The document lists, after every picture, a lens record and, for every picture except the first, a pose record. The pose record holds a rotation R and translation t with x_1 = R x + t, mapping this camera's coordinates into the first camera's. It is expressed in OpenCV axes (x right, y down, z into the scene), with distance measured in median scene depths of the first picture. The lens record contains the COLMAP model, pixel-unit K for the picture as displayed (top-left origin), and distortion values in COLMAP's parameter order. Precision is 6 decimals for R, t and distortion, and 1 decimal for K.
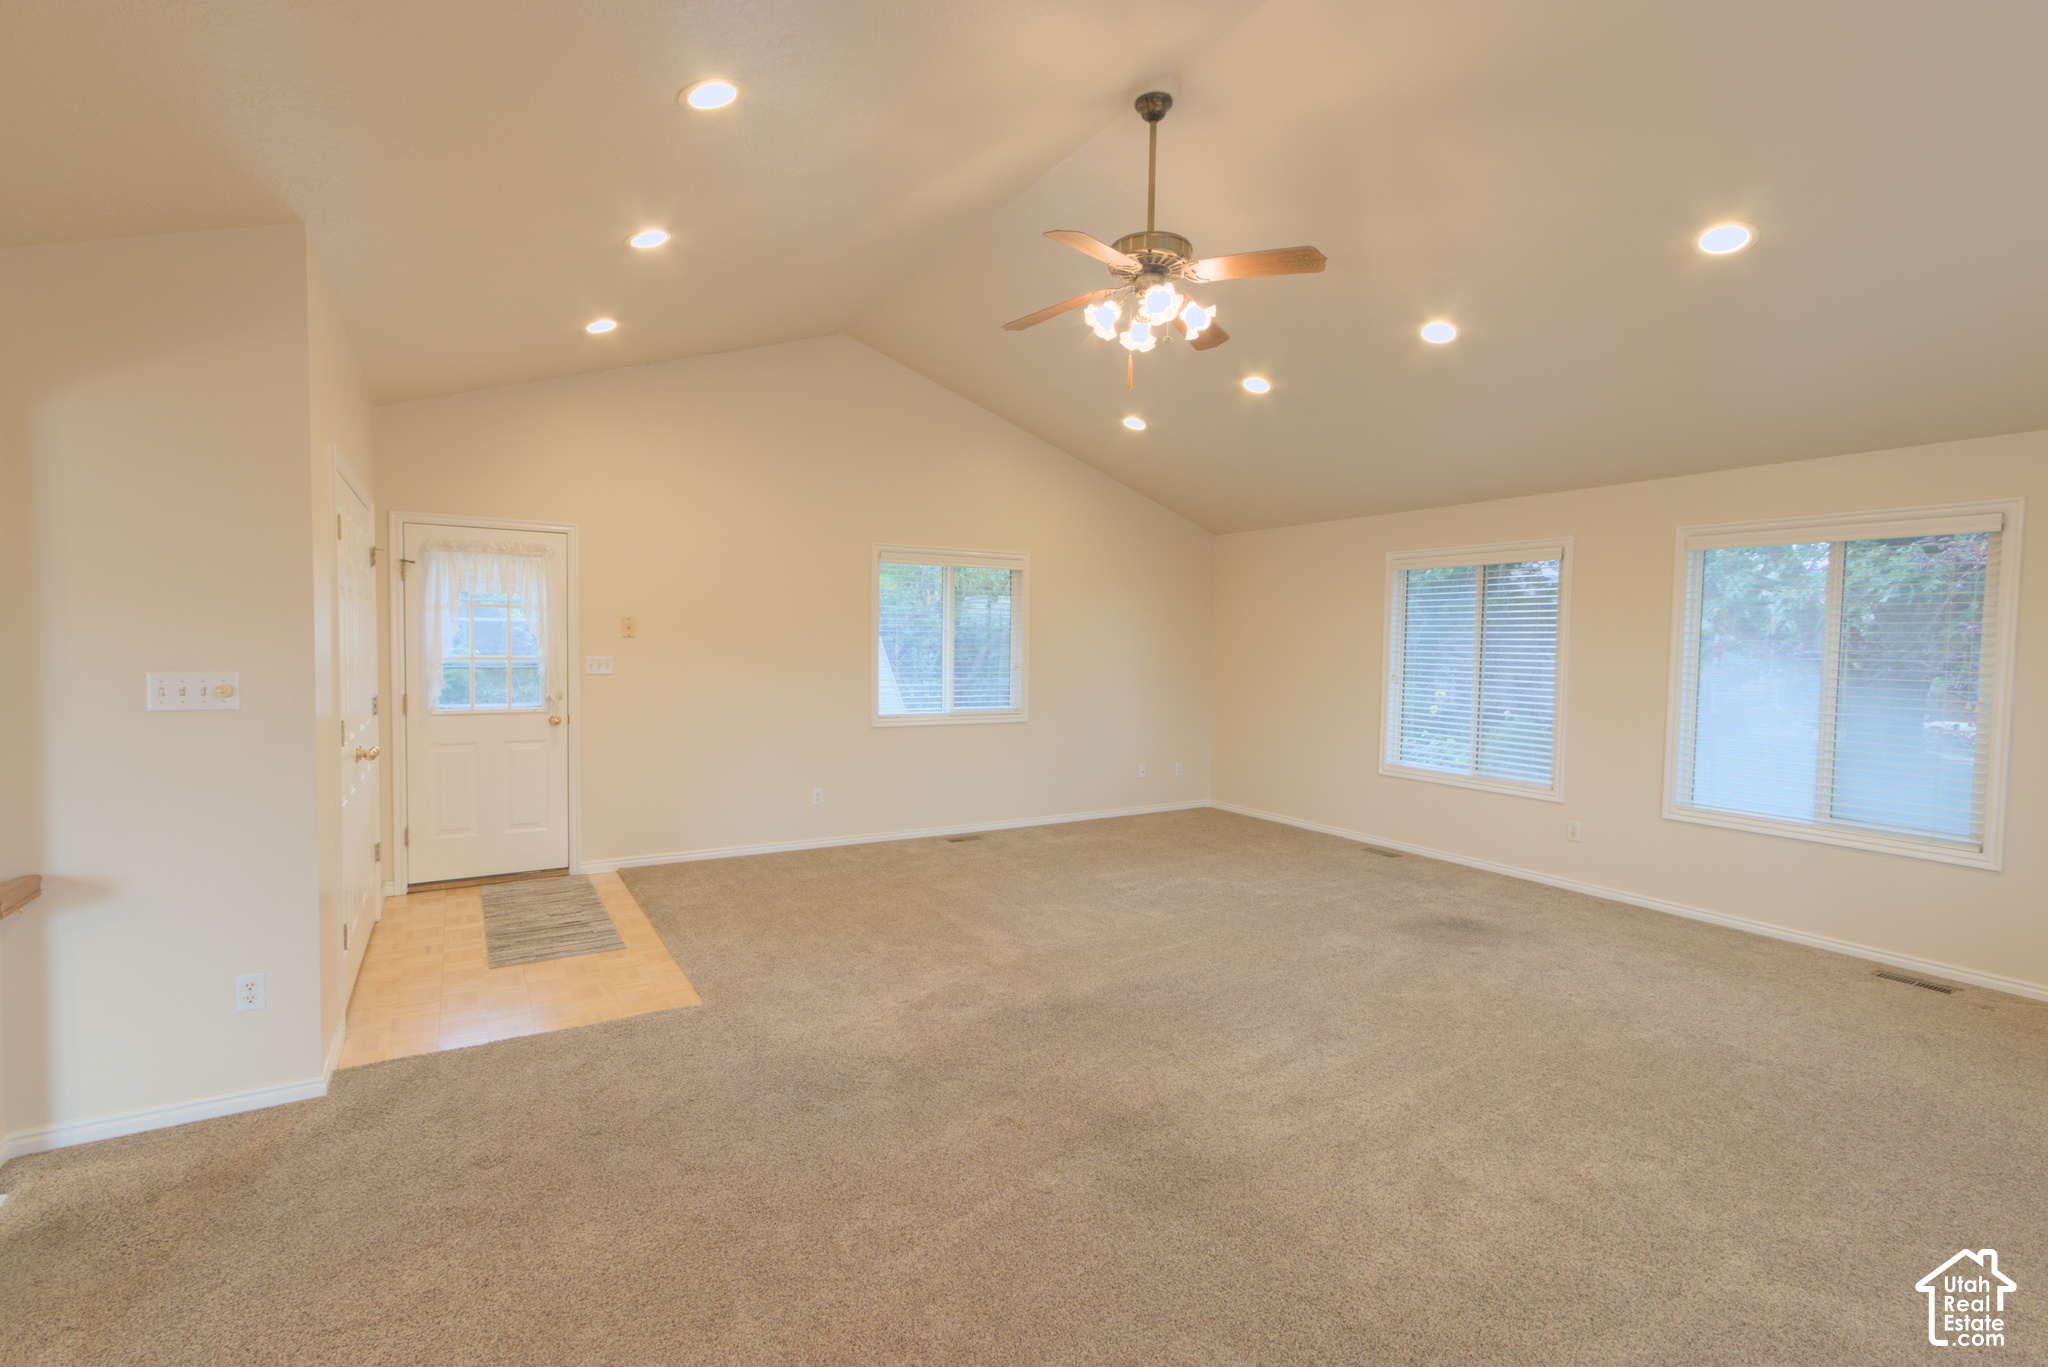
lens RADIAL K [[936.8, 0, 978.6], [0, 936.8, 688.9], [0, 0, 1]] dist [0.003562, 0.000952]
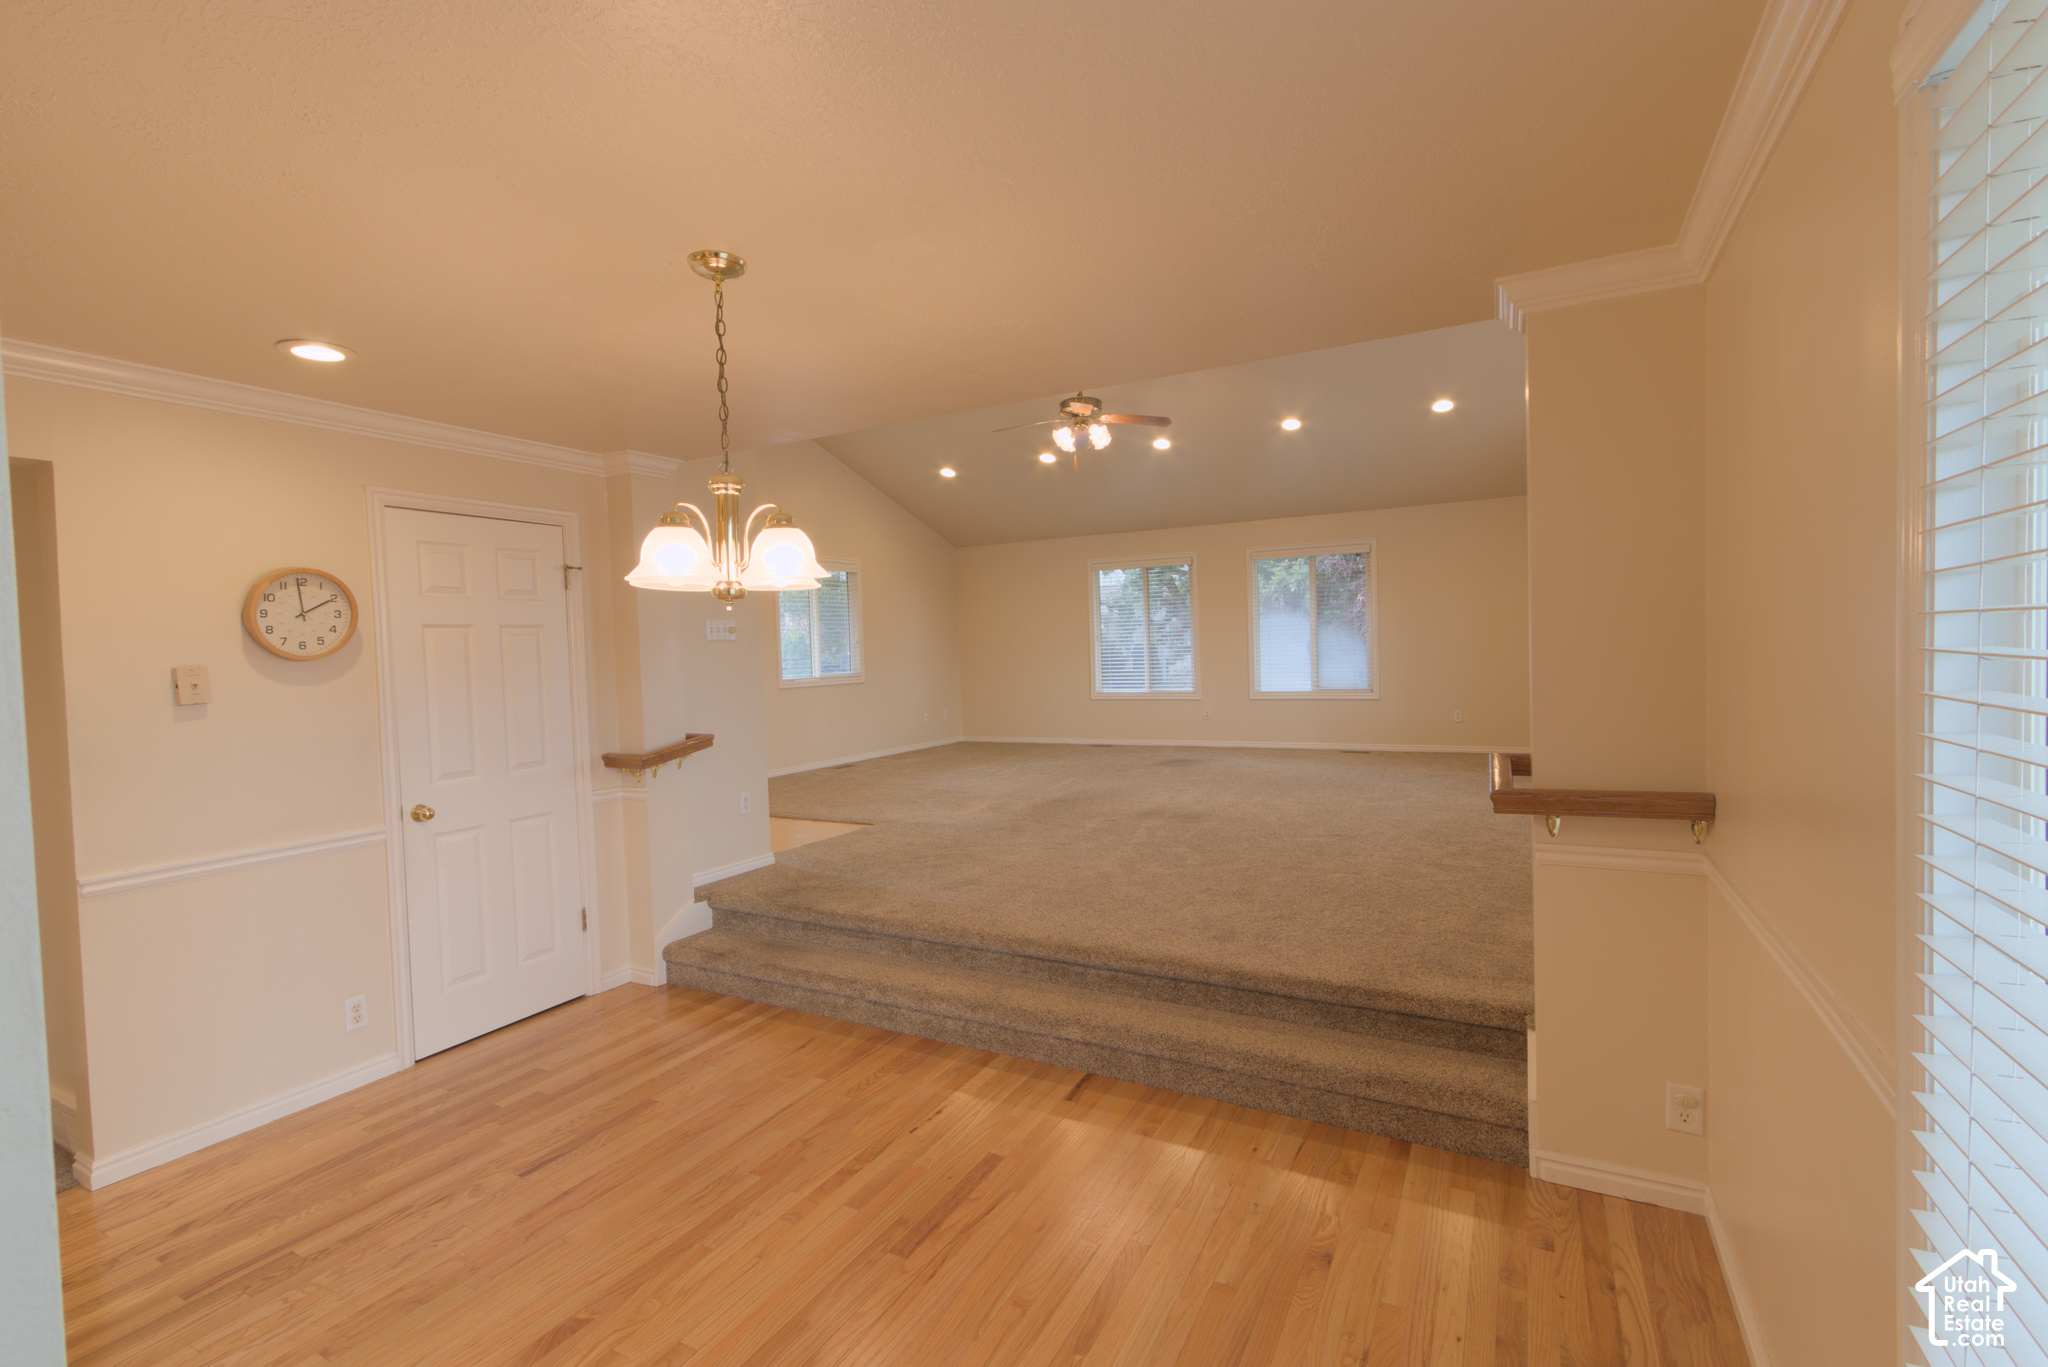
lens RADIAL K [[923.9, 0, 1014.8], [0, 923.9, 684.1], [0, 0, 1]] dist [-0.001882, 0.000589]
pose [[0.858336, -0.059265, 0.509654, -0.780094], [0.067103, 0.997742, 0.003010, 0.084224], [-0.508681, 0.031616, 0.860374, -0.470355]]
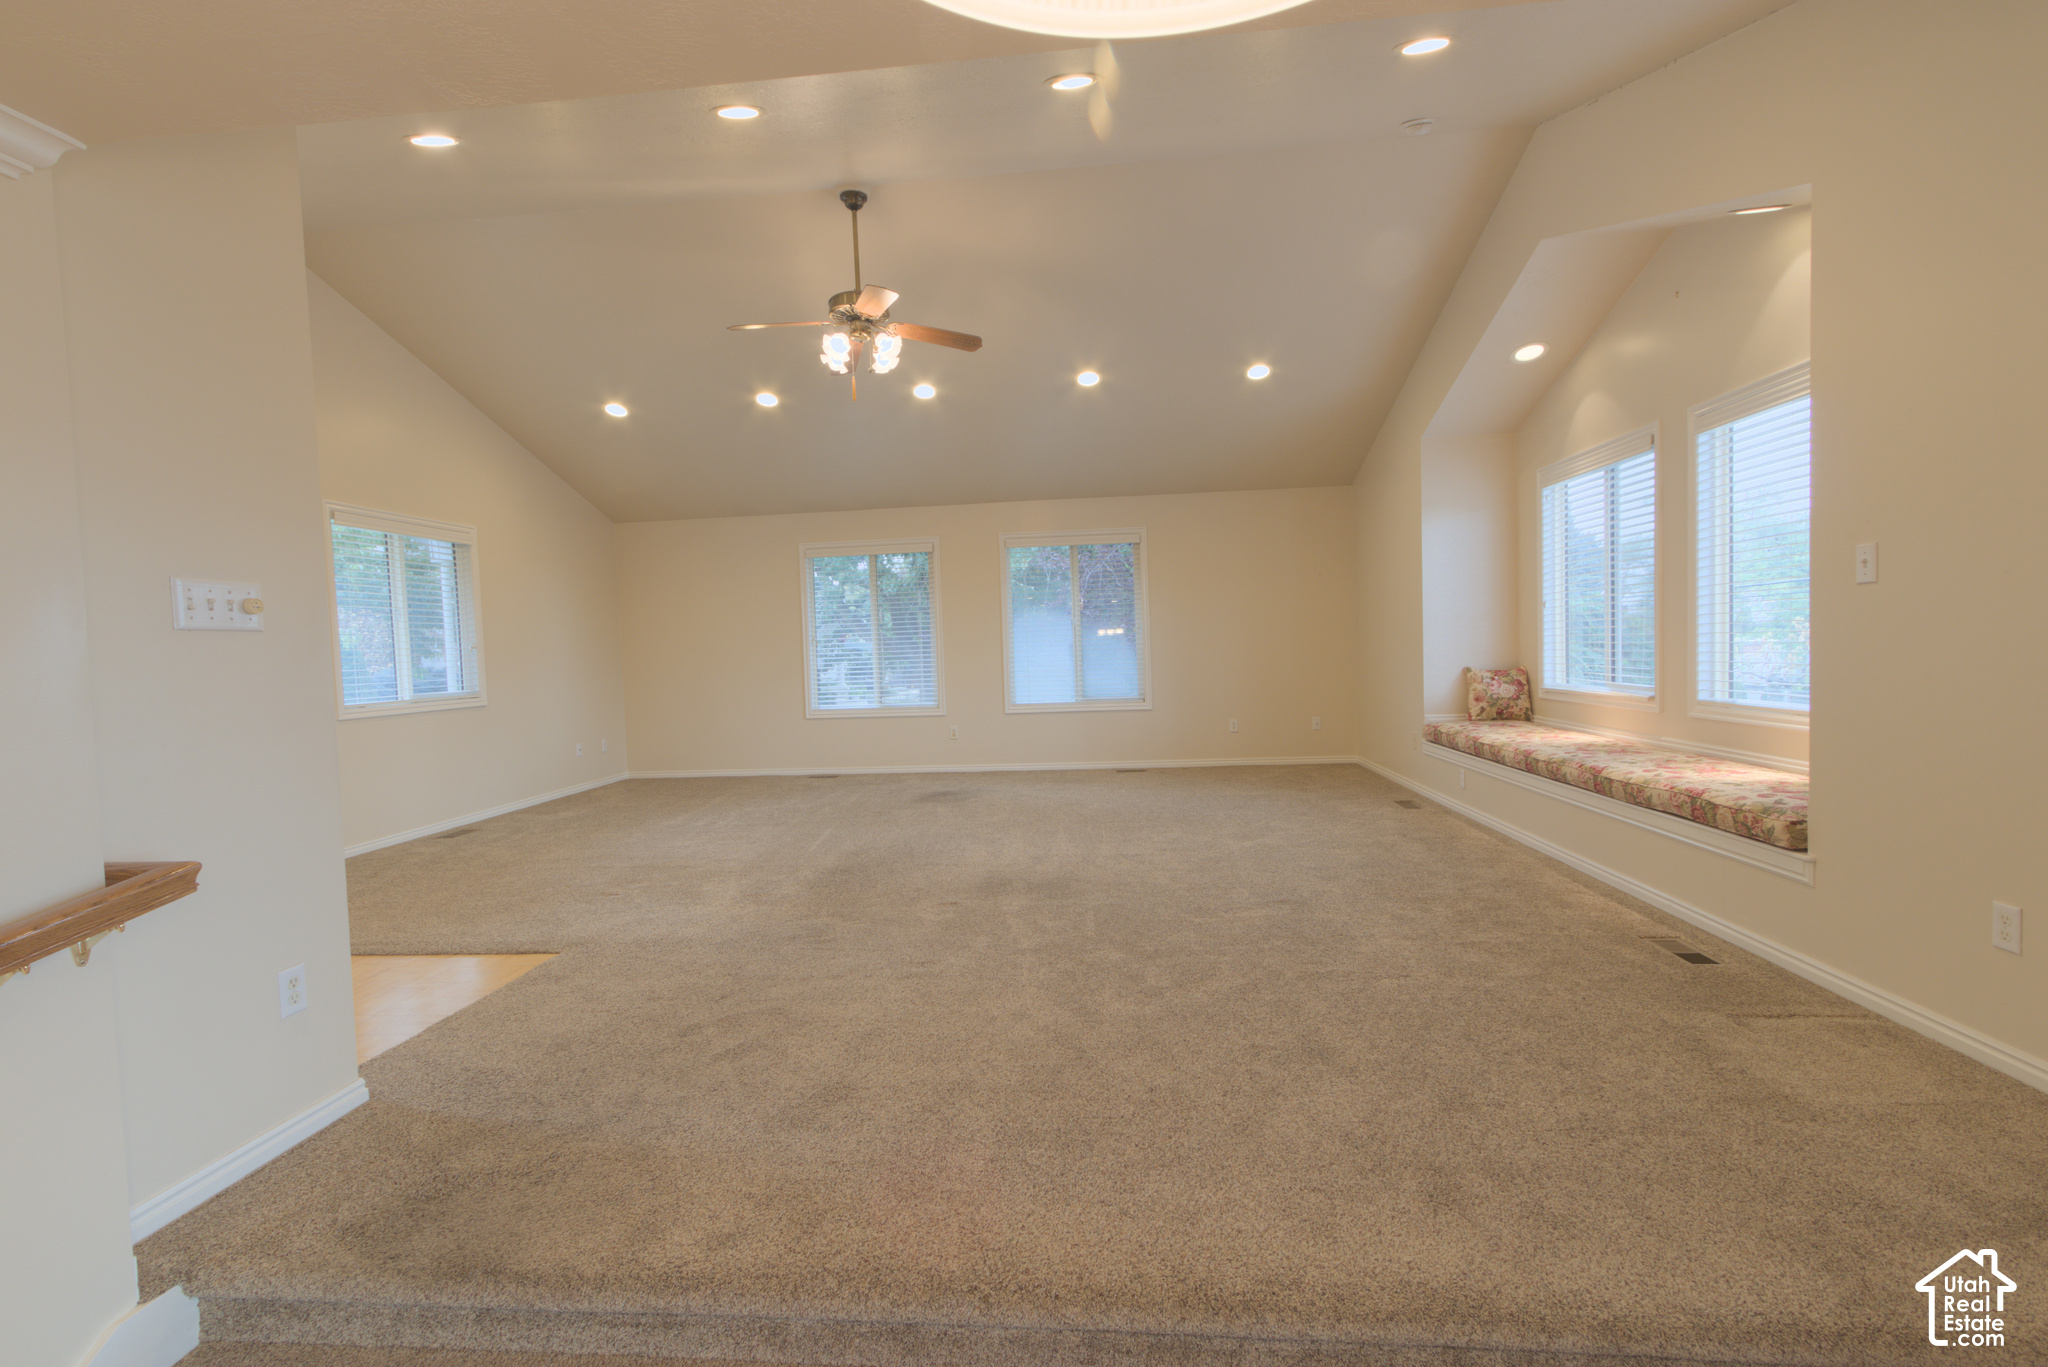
lens RADIAL K [[928.3, 0, 1016.3], [0, 928.3, 686.0], [0, 0, 1]] dist [0.015445, -0.000496]
pose [[0.595115, -0.069271, 0.800650, -0.665101], [0.083516, 0.996215, 0.024114, 0.064895], [-0.799289, 0.052517, 0.598647, 0.019474]]
